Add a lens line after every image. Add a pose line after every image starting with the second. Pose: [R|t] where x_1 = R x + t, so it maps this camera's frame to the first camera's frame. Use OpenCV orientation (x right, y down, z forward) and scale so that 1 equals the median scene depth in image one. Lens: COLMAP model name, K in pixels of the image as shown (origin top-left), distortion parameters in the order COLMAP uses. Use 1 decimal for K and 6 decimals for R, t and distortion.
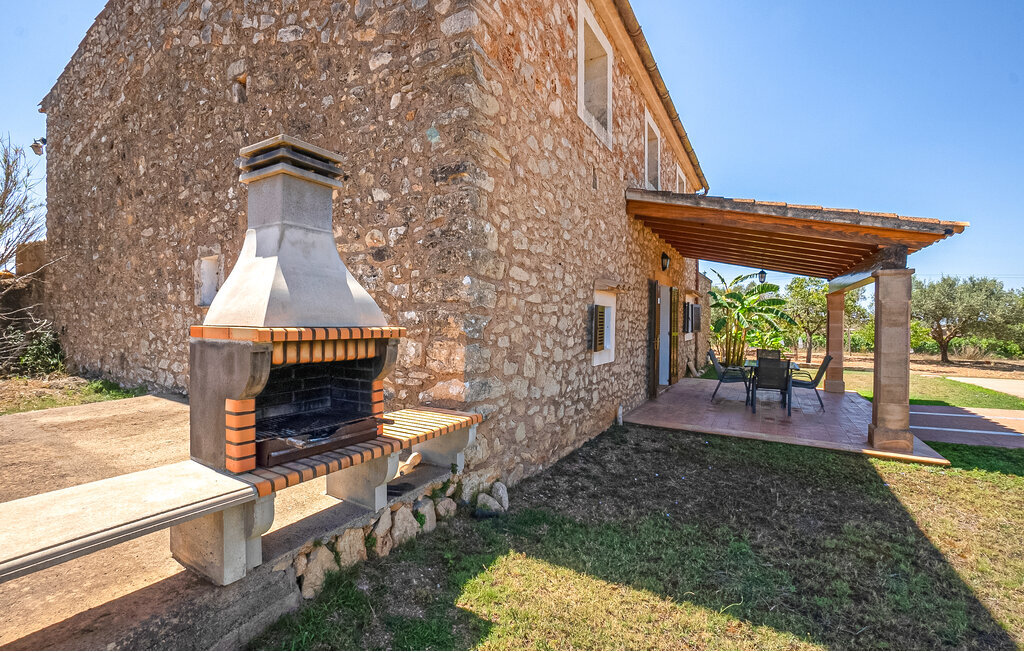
lens RADIAL K [[440.0, 0, 513.0], [0, 440.0, 321.1], [0, 0, 1]] dist [-0.000839, 0.000082]
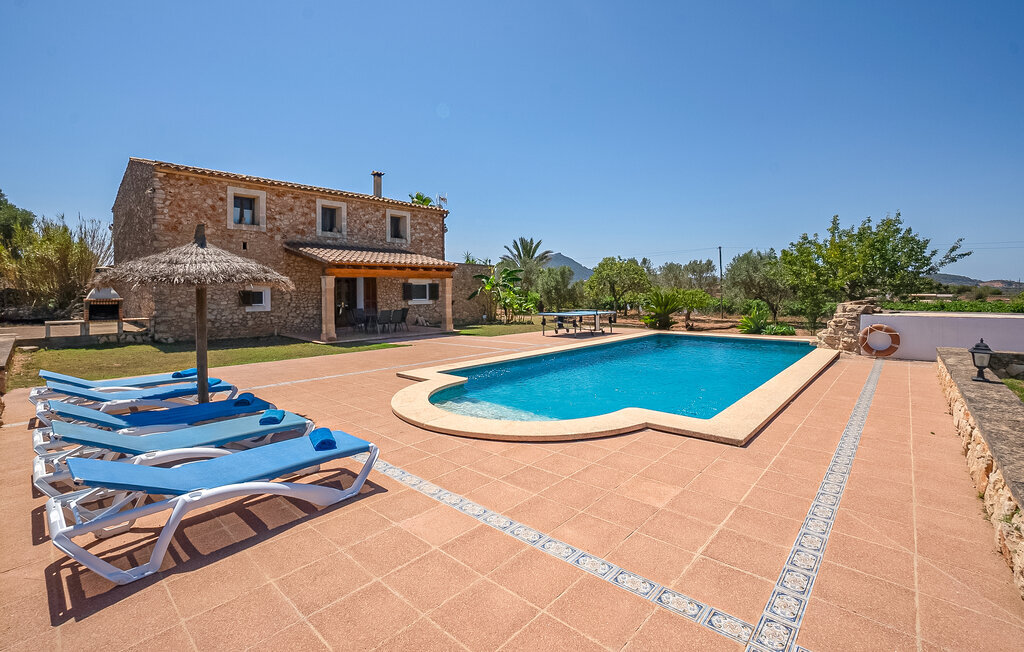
lens RADIAL K [[449.0, 0, 511.3], [0, 449.0, 294.7], [0, 0, 1]] dist [-0.022578, 0.000470]
pose [[0.980422, -0.017169, -0.196160, 2.590530], [0.018063, 0.999833, 0.002769, 0.017286], [0.196079, -0.006258, 0.980568, -1.585628]]
